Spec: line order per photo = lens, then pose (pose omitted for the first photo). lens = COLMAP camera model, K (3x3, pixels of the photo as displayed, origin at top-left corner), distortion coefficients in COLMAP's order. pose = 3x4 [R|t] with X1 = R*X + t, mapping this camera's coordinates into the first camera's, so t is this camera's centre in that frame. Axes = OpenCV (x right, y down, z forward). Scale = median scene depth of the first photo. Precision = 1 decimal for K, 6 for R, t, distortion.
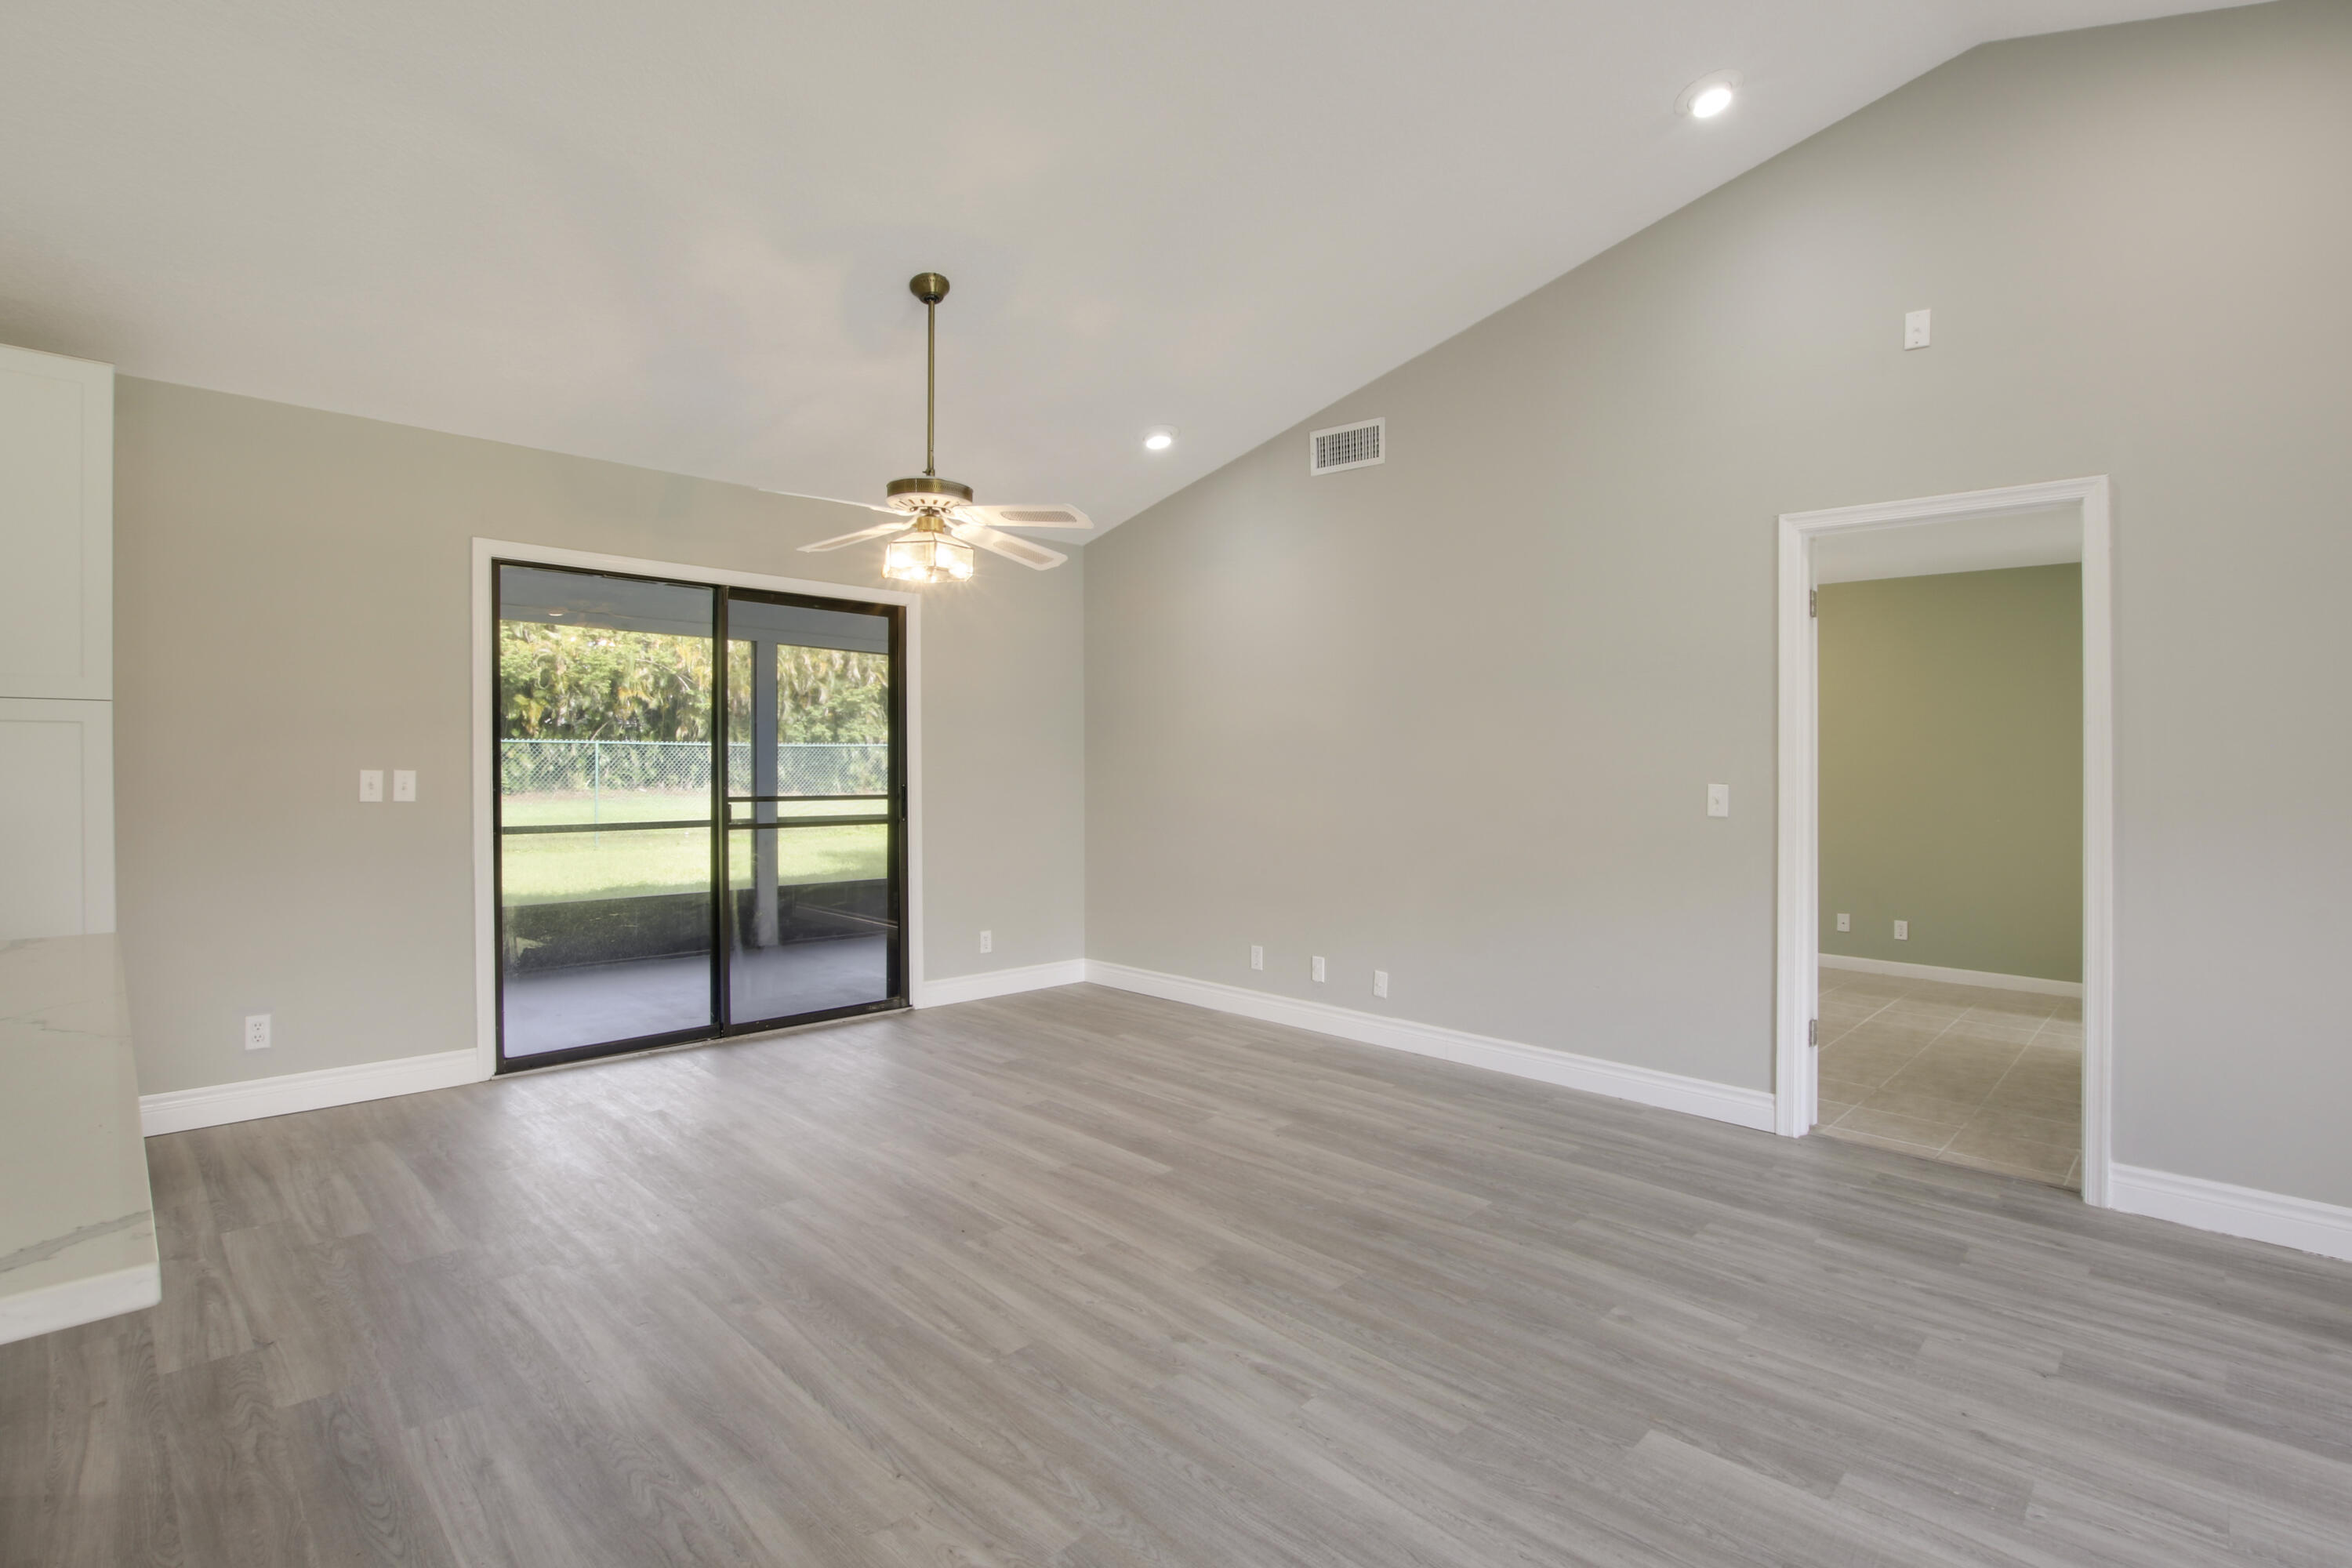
lens RADIAL K [[1105.9, 0, 1184.7], [0, 1105.9, 779.7], [0, 0, 1]] dist [-0.035189, 0.006194]
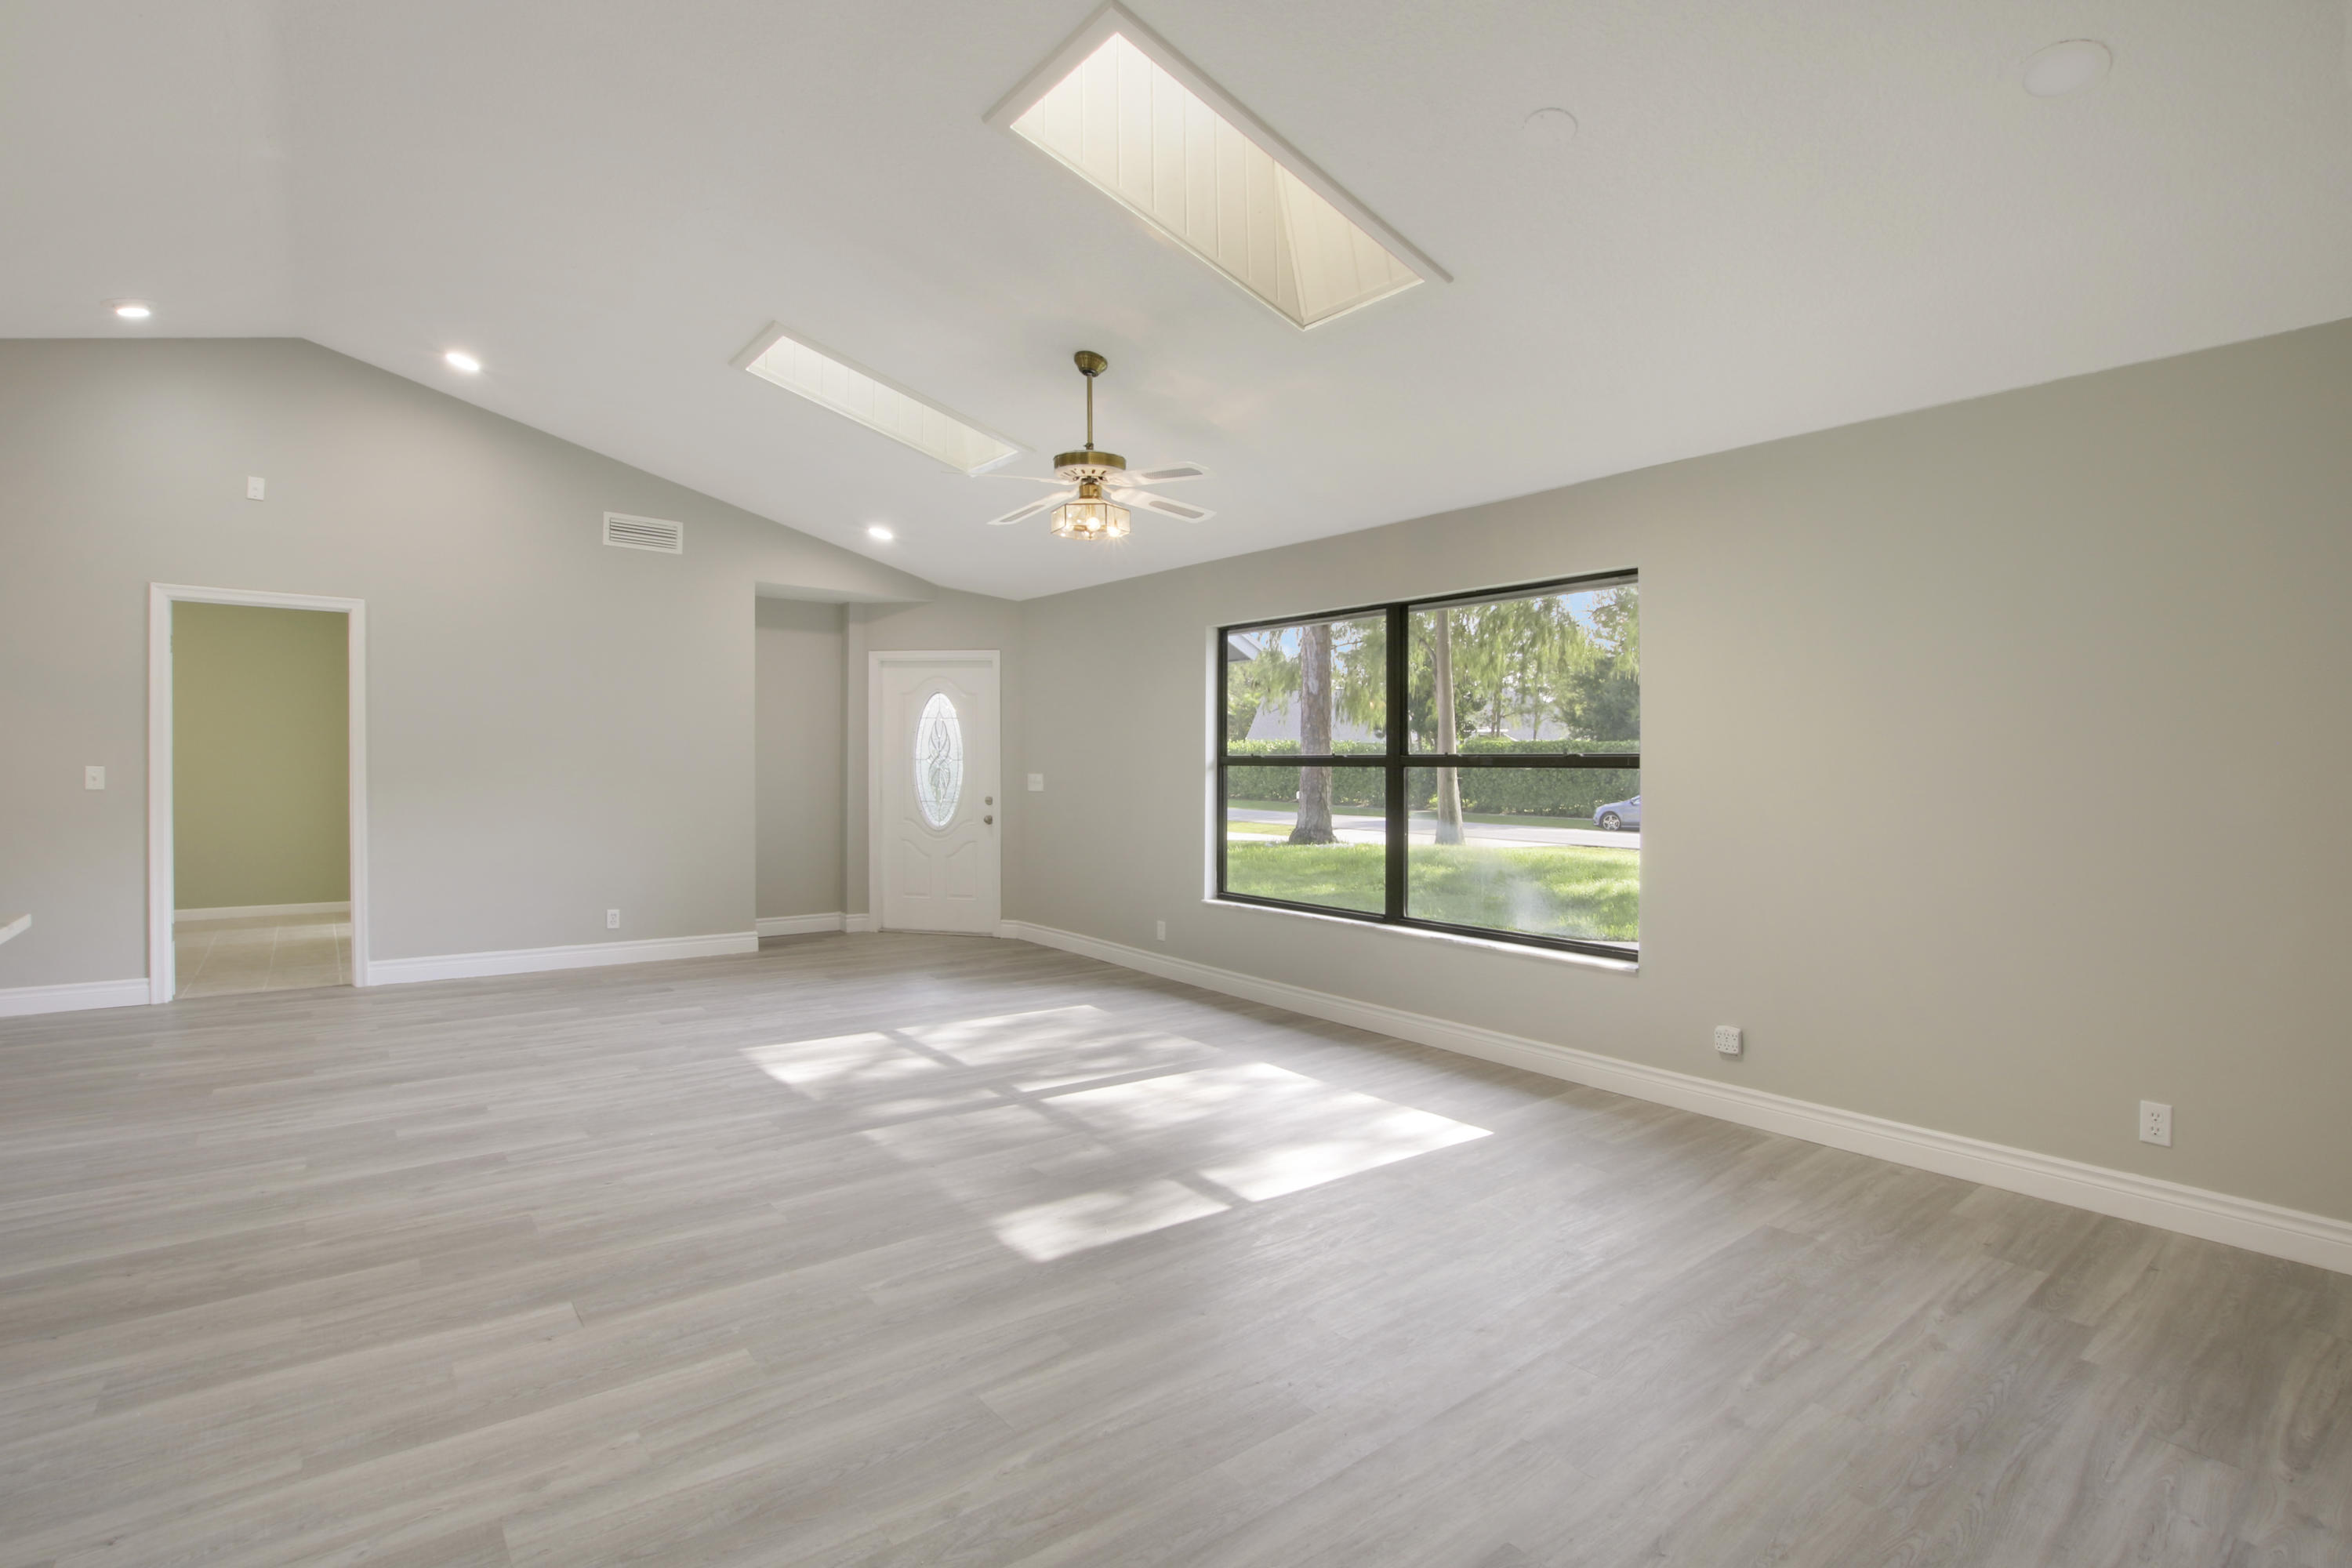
lens RADIAL K [[1105.9, 0, 1196.1], [0, 1105.9, 778.8], [0, 0, 1]] dist [-0.035189, 0.006194]
pose [[0.116655, -0.025607, 0.992842, -0.687055], [0.007327, 0.999663, 0.024922, -0.002345], [-0.993145, 0.004367, 0.116803, -0.535693]]
